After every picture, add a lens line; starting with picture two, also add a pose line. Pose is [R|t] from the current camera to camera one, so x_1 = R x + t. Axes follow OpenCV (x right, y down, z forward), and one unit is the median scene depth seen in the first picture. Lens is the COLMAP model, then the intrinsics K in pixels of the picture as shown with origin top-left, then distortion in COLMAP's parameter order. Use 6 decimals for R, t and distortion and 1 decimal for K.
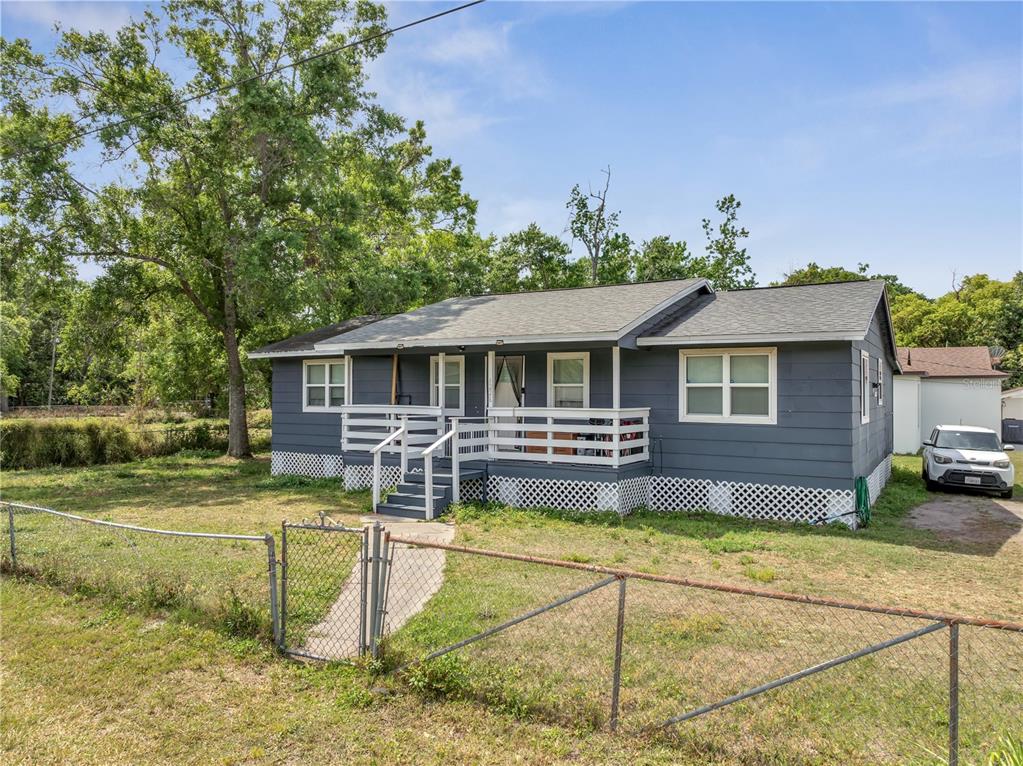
lens RADIAL K [[727.0, 0, 511.5], [0, 727.0, 383.0], [0, 0, 1]] dist [-0.042345, 0.003307]
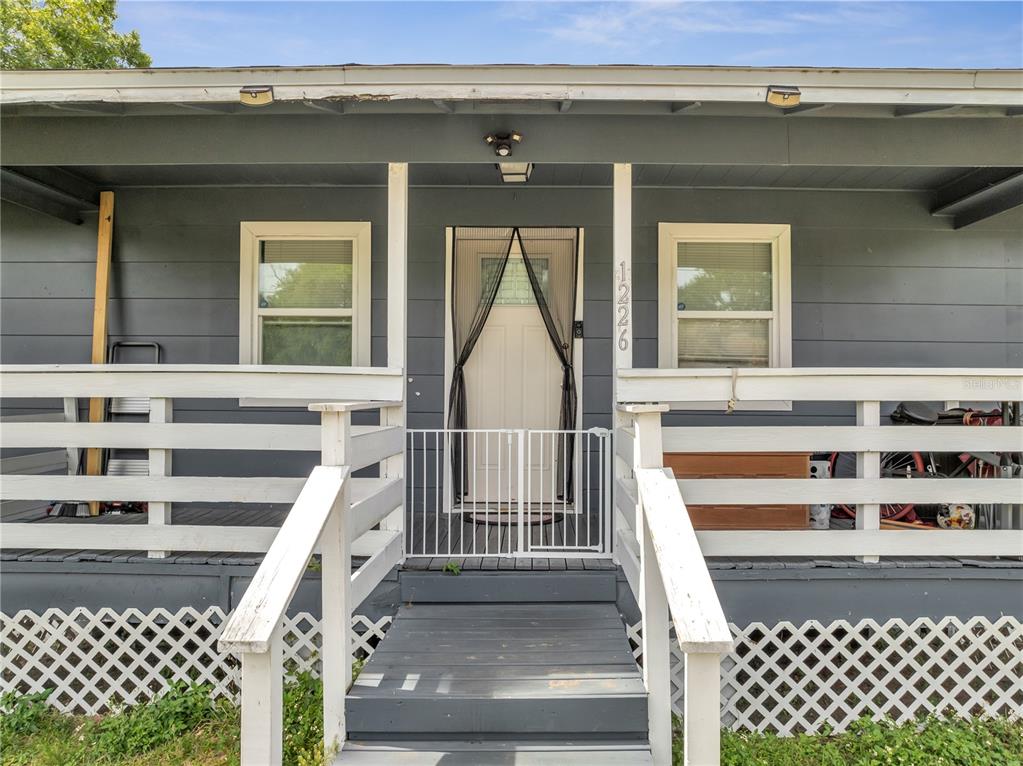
lens RADIAL K [[727.0, 0, 511.5], [0, 727.0, 383.0], [0, 0, 1]] dist [-0.042345, 0.003307]
pose [[0.852975, 0.011770, 0.521819, -0.193072], [-0.012604, 0.999919, -0.001951, 0.037516], [-0.521799, -0.004913, 0.853054, 0.741507]]
